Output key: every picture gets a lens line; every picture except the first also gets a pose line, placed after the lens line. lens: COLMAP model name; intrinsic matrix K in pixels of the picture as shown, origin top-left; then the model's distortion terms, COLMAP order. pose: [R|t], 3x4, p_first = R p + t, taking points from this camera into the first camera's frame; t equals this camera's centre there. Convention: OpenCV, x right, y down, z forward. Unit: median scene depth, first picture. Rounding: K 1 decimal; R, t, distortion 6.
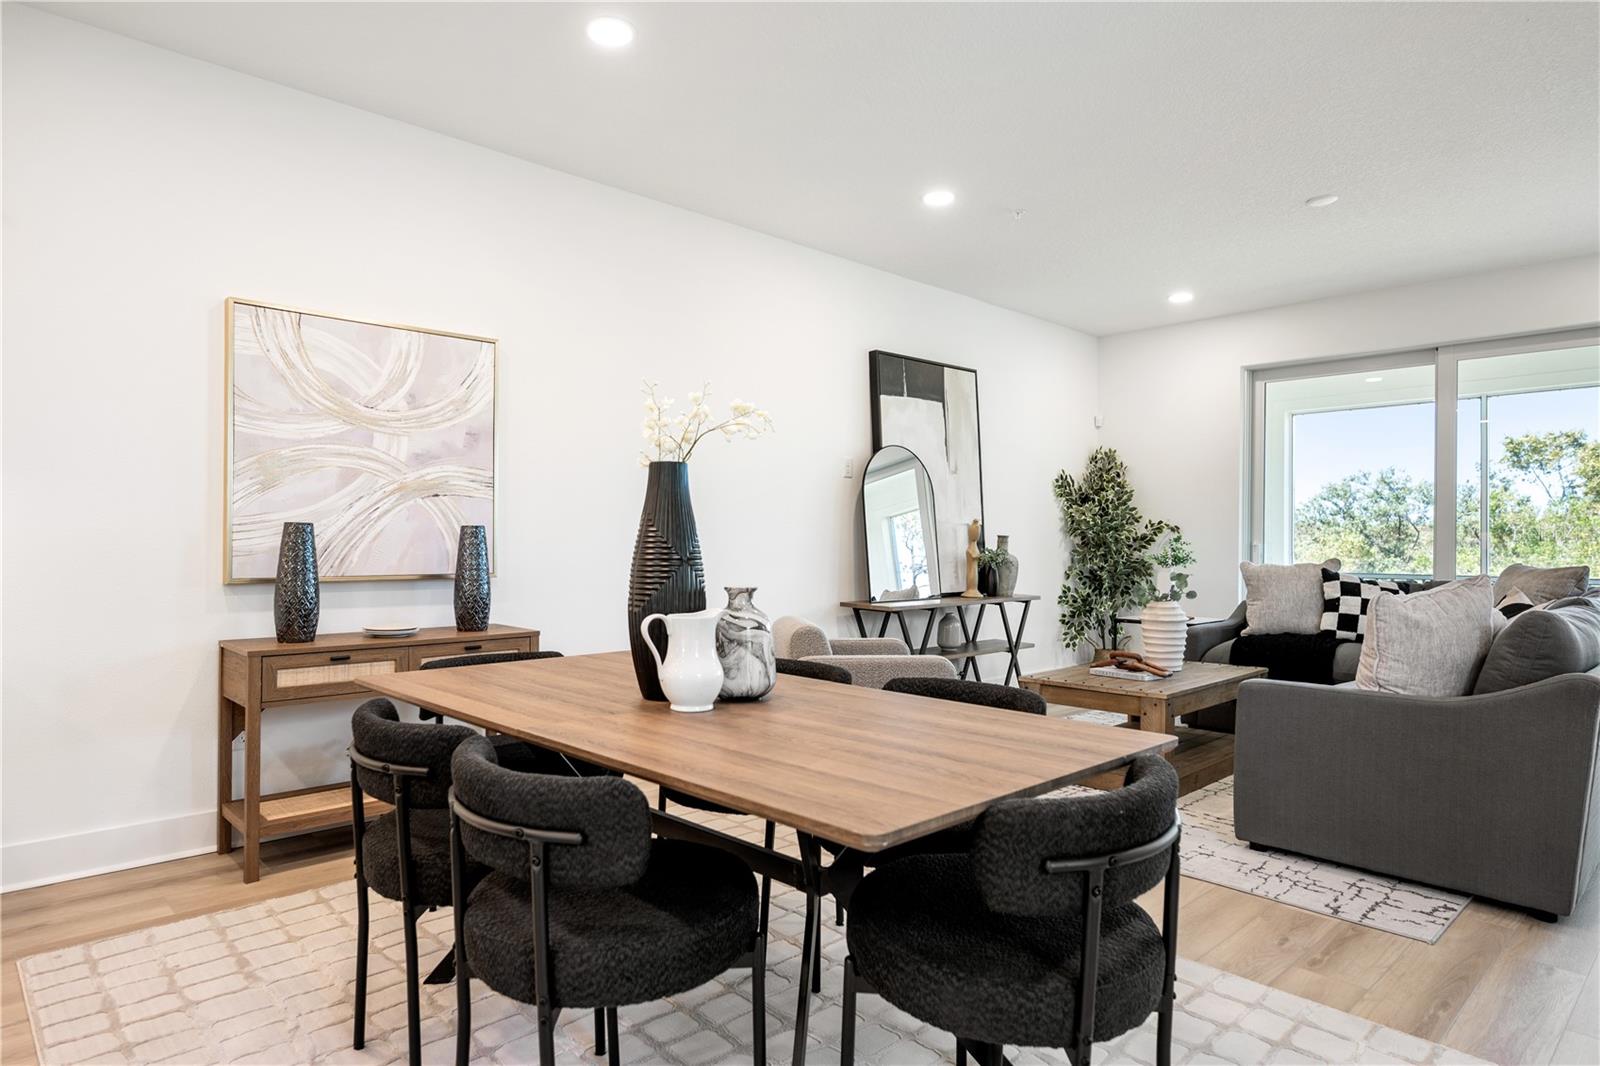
lens RADIAL K [[918.8, 0, 772.6], [0, 918.8, 537.0], [0, 0, 1]] dist [-0.004423, 0.002534]
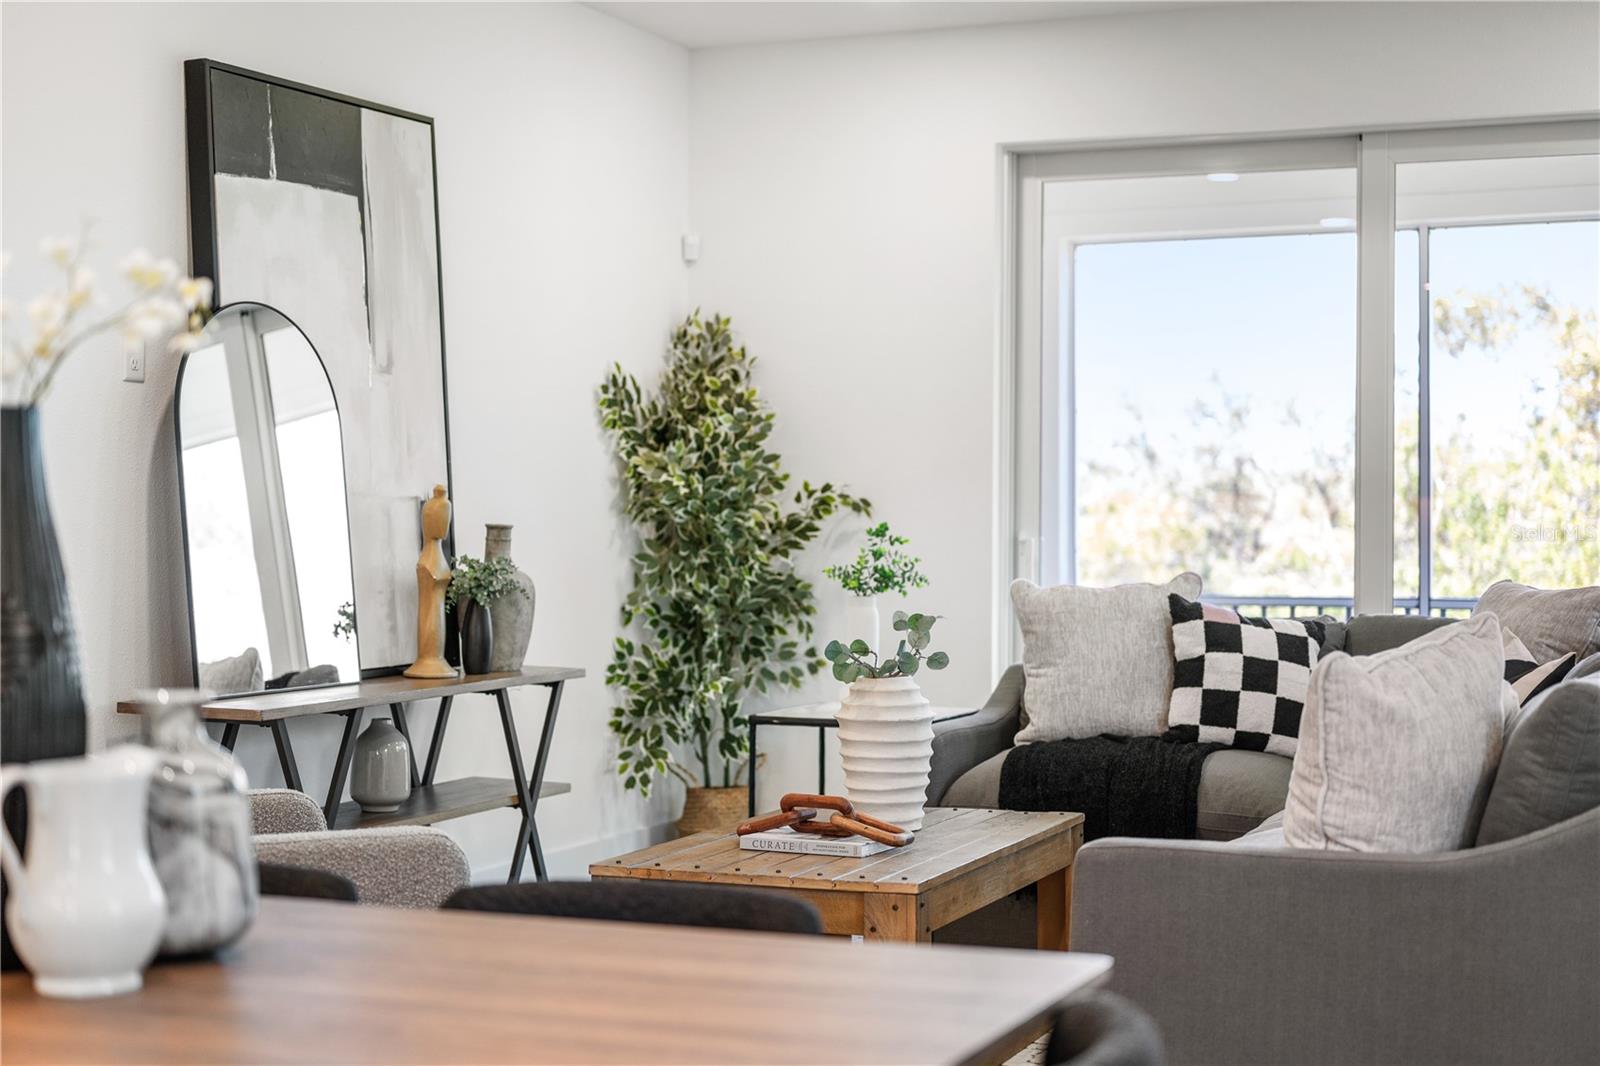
lens RADIAL K [[2456.6, 0, 790.8], [0, 2456.6, 497.7], [0, 0, 1]] dist [-0.003516, 0.000000]
pose [[0.910499, -0.001058, 0.413509, -0.100436], [0.001343, 0.999999, -0.000399, -0.015389], [-0.413509, 0.000919, 0.910500, -0.067511]]
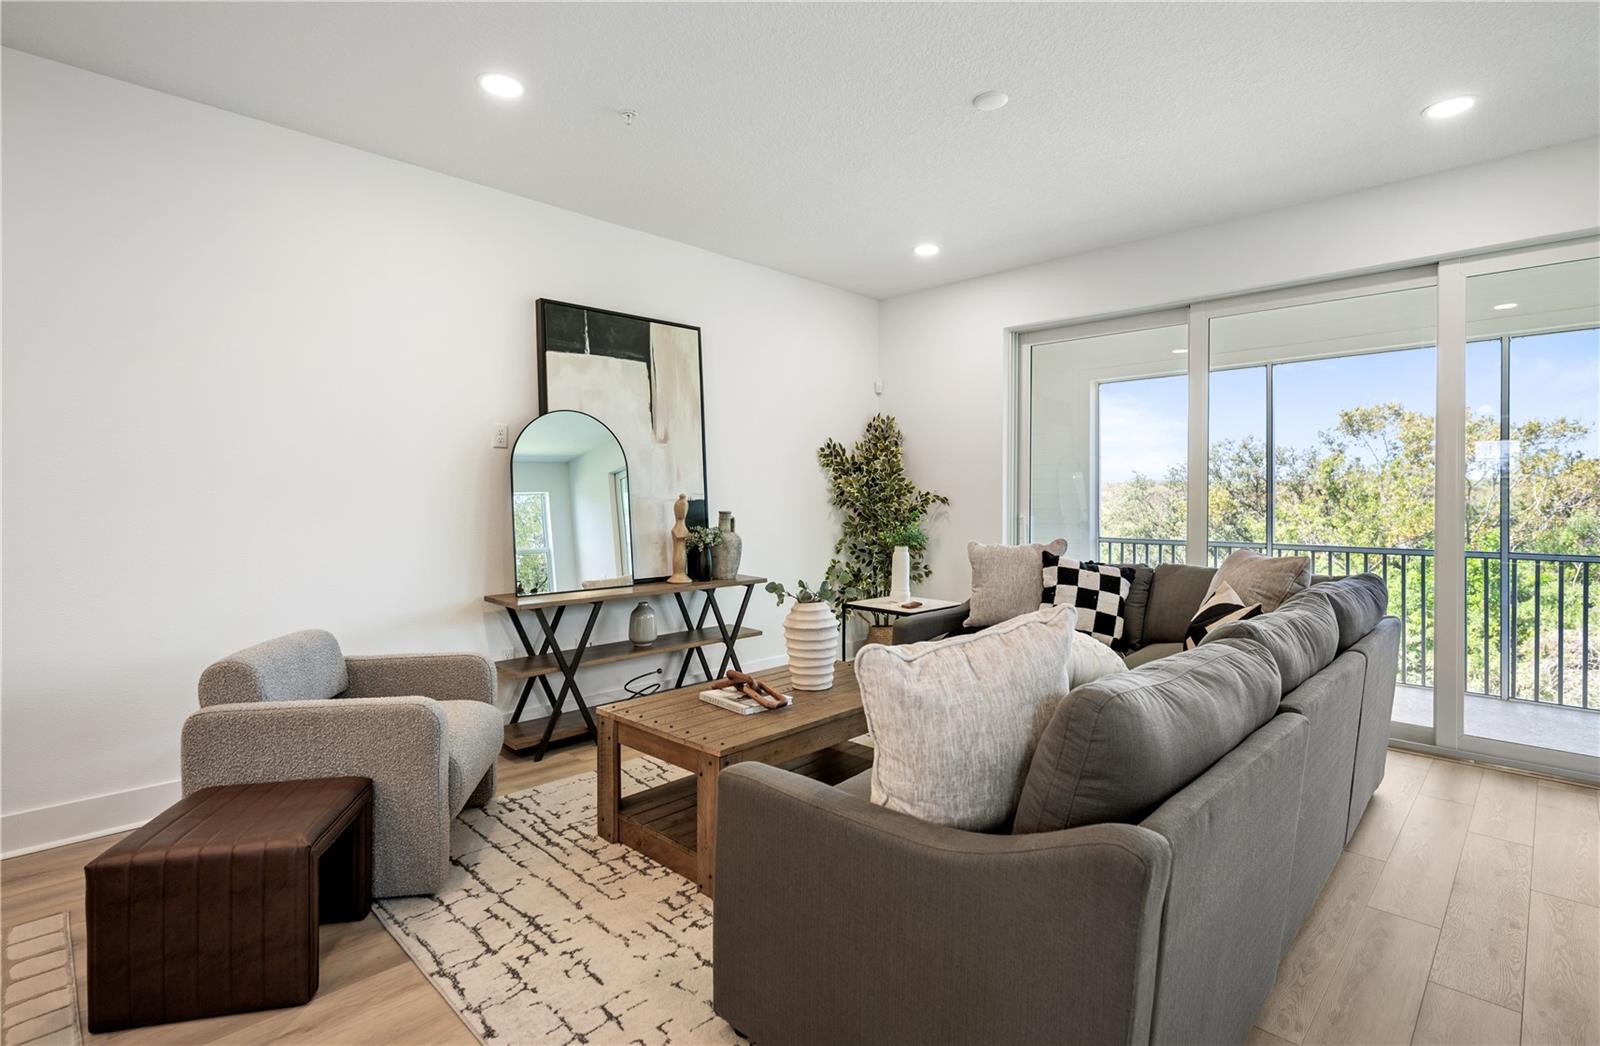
lens RADIAL K [[763.7, 0, 816.7], [0, 763.7, 499.2], [0, 0, 1]] dist [-0.000195, 0.000699]
pose [[0.998215, -0.005967, 0.059417, 0.347454], [0.005506, 0.999953, 0.007925, -0.022495], [-0.059462, -0.007583, 0.998202, 0.293956]]
